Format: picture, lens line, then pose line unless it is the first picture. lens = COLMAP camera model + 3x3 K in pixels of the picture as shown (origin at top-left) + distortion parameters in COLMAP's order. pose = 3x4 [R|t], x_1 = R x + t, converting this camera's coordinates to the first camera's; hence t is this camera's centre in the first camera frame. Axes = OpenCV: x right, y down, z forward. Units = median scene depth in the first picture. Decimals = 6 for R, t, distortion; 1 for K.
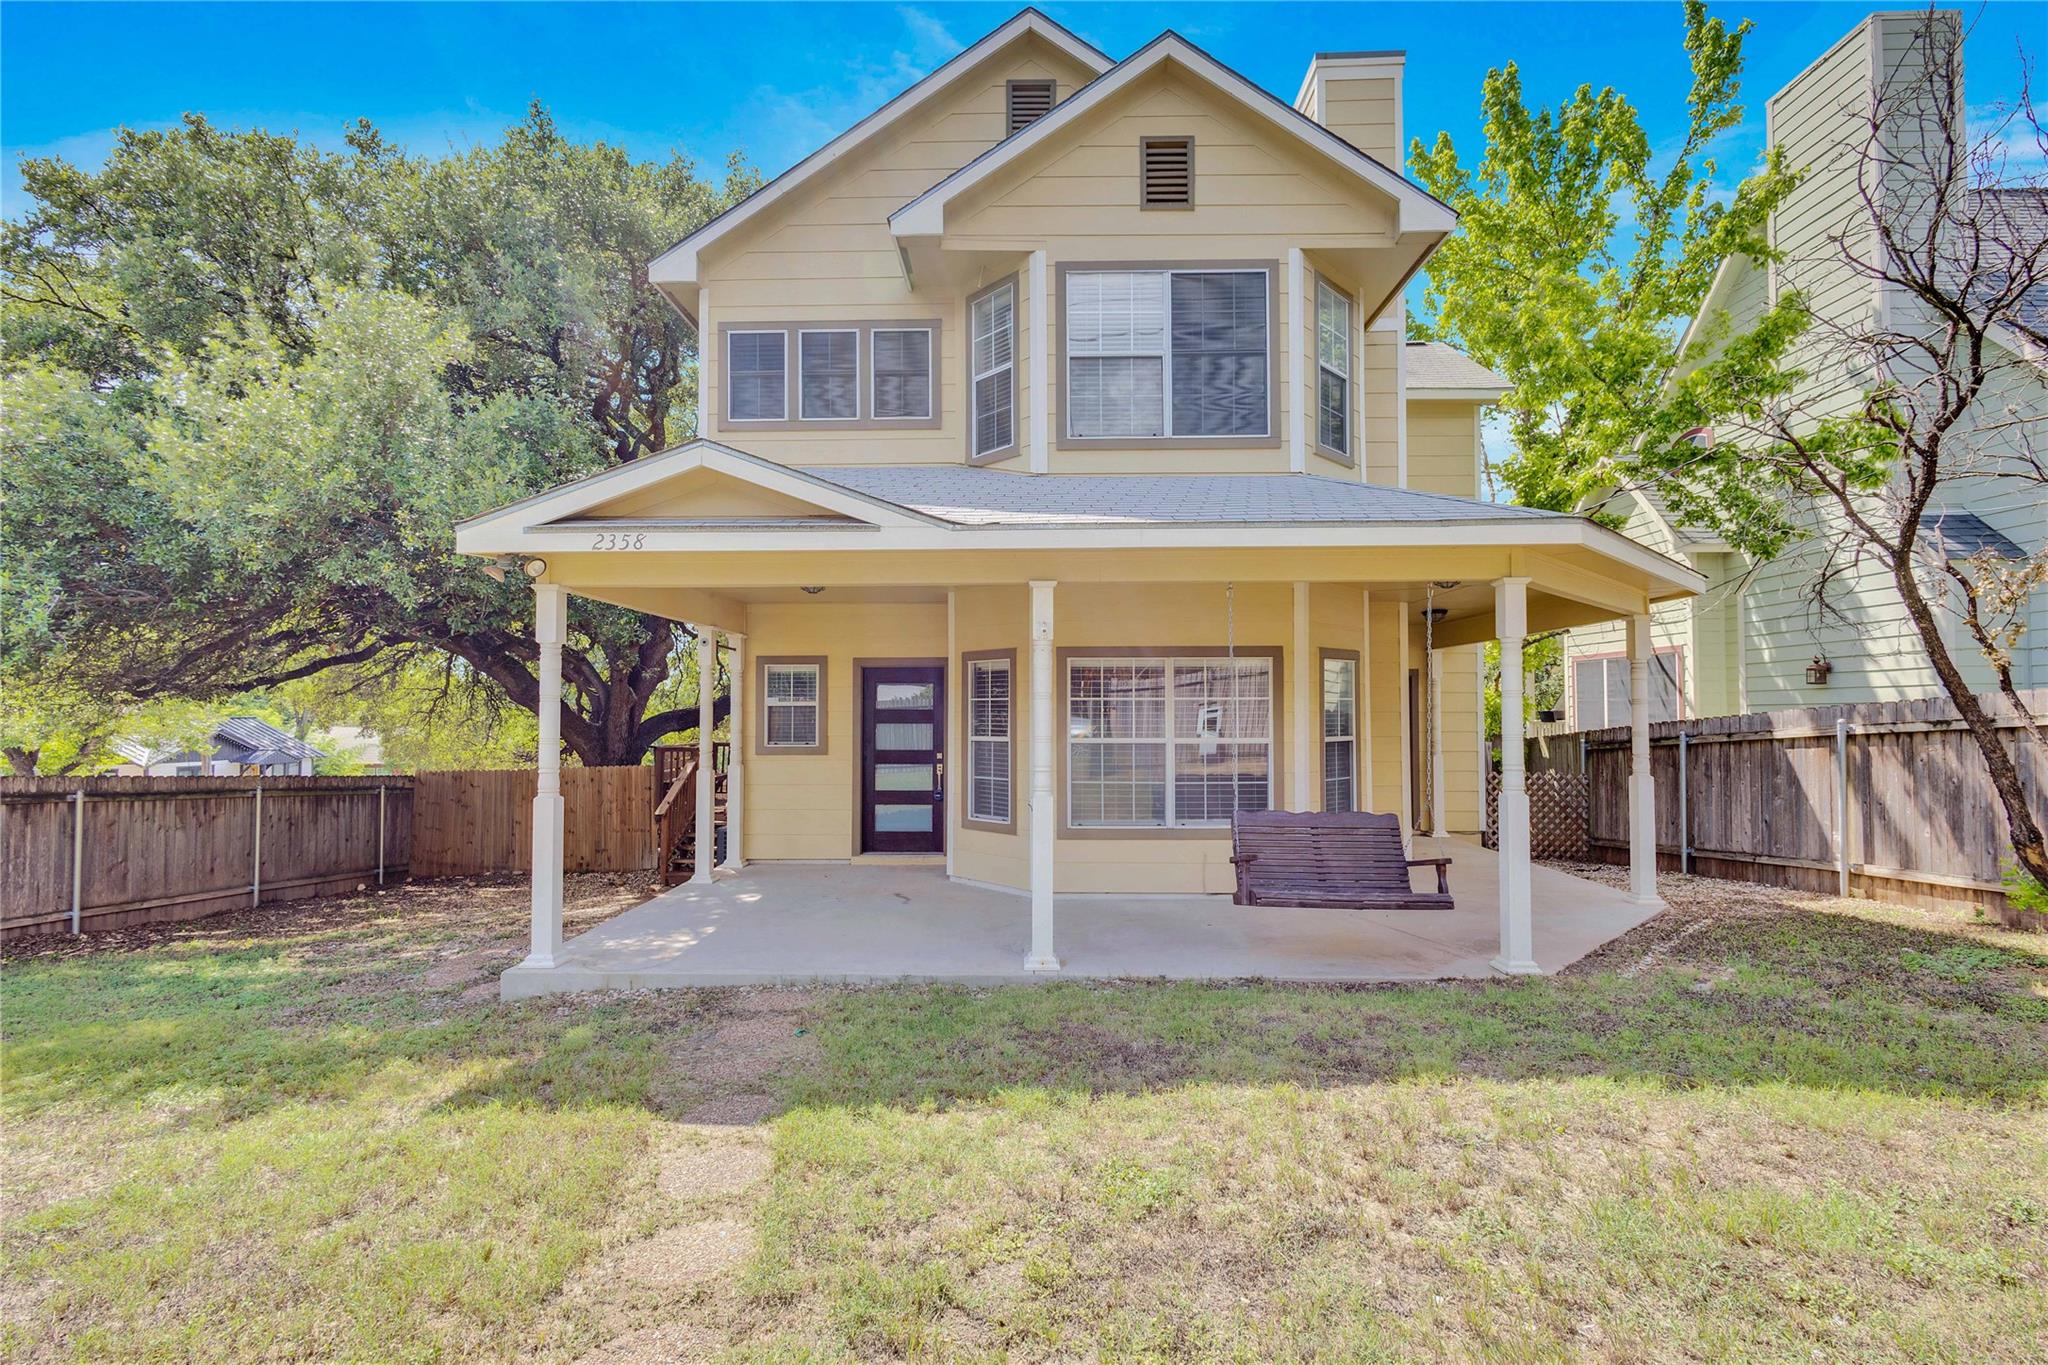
lens RADIAL K [[938.4, 0, 1024.0], [0, 938.4, 682.5], [0, 0, 1]] dist [0.004949, 0.000487]
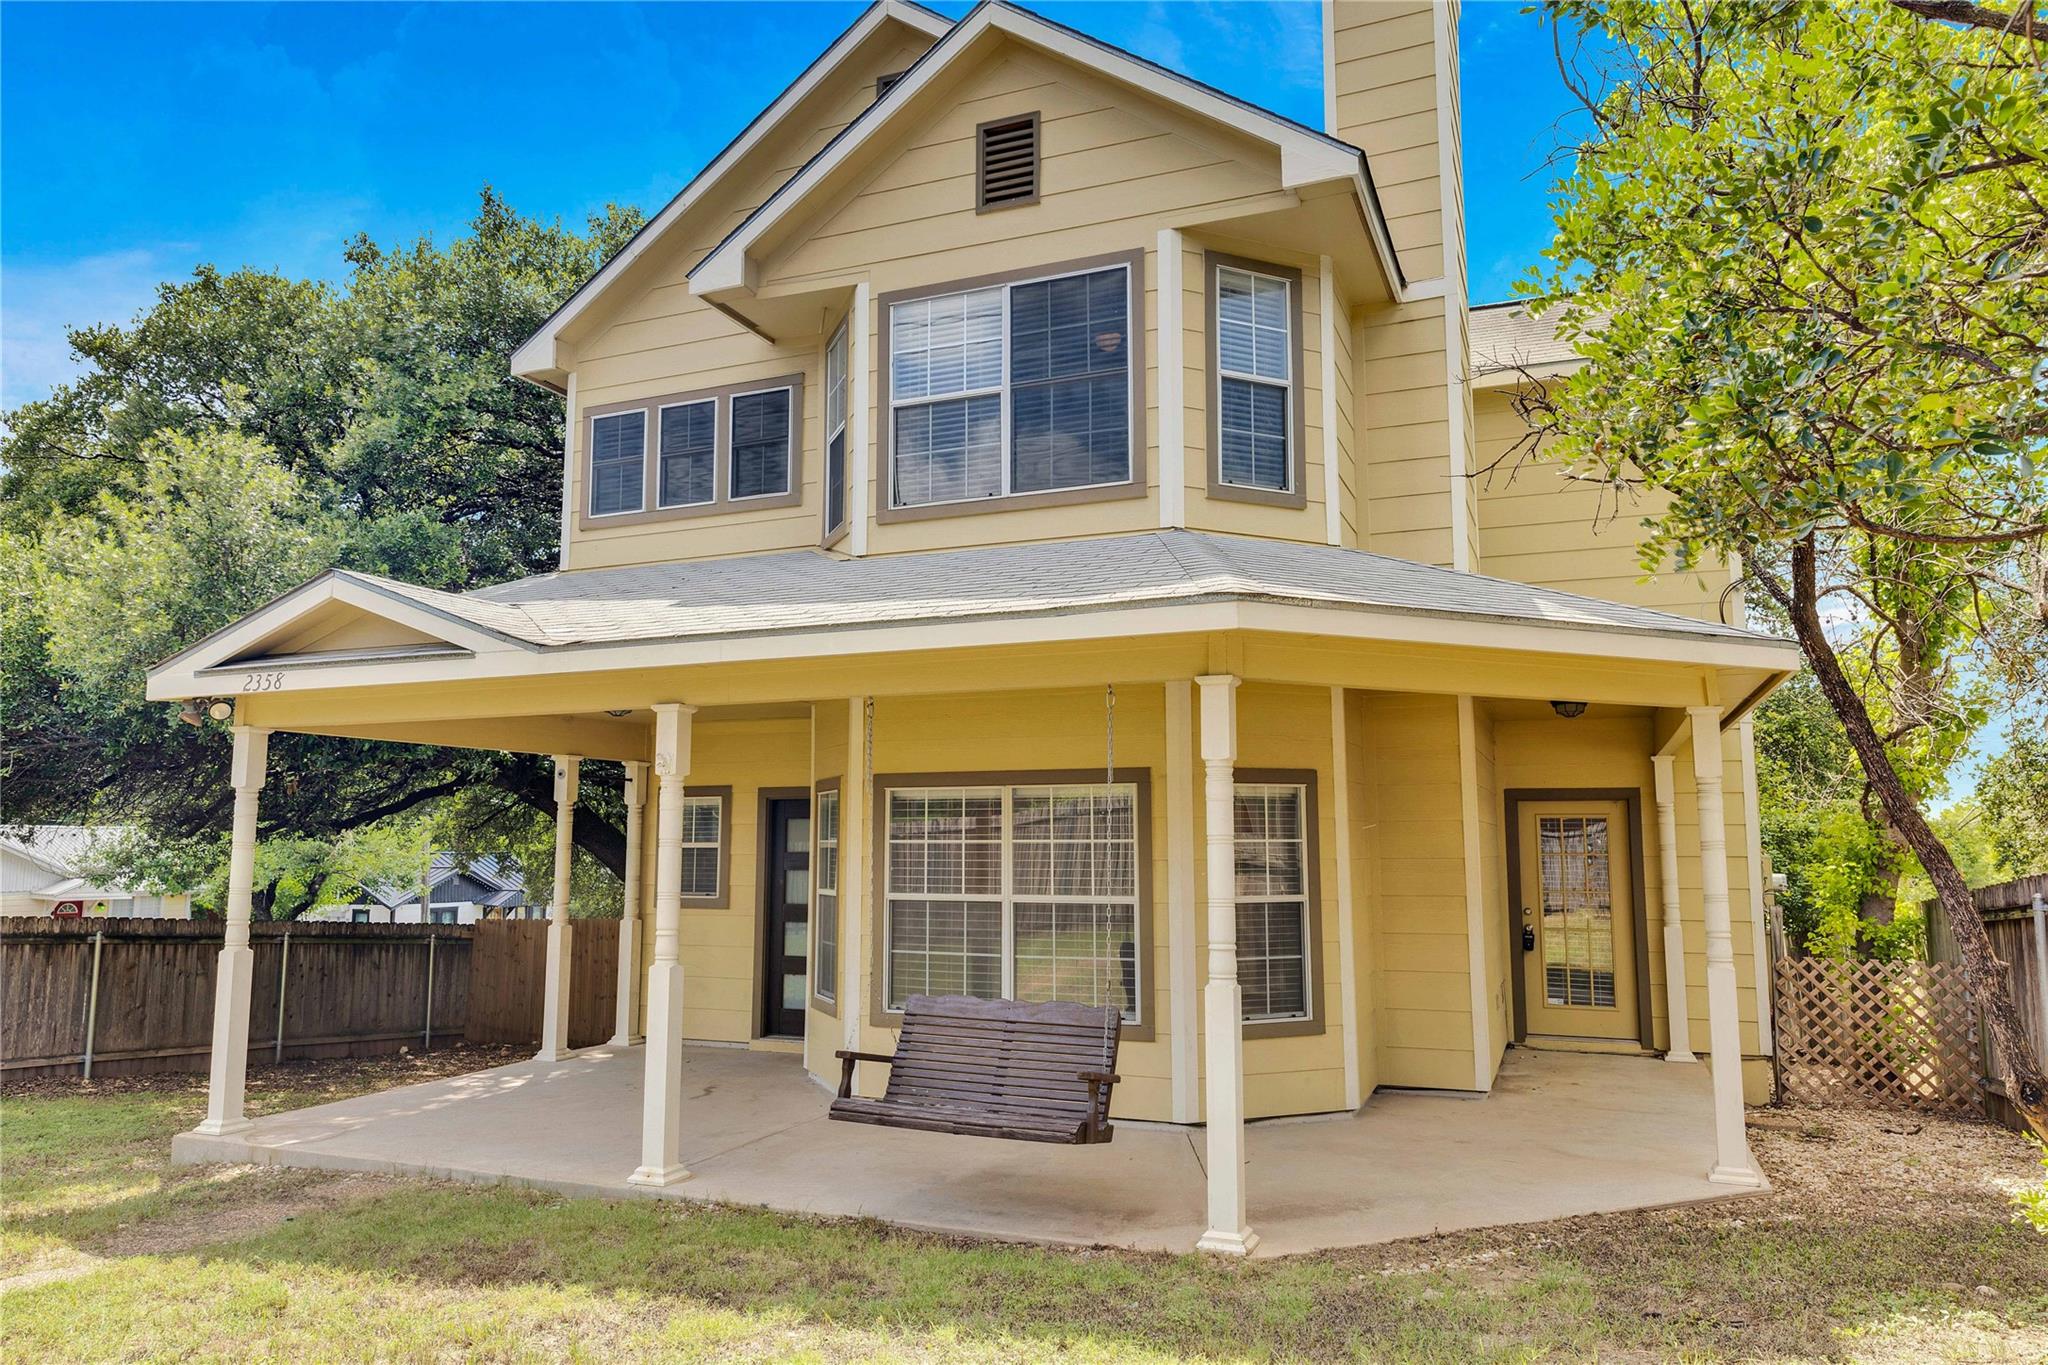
lens RADIAL K [[1342.3, 0, 1024.0], [0, 1342.3, 682.5], [0, 0, 1]] dist [0.002592, 0.003861]
pose [[0.932938, -0.043254, -0.357430, 0.500238], [0.011515, 0.995834, -0.090454, -0.010664], [0.359853, 0.080273, 0.929549, 0.002935]]
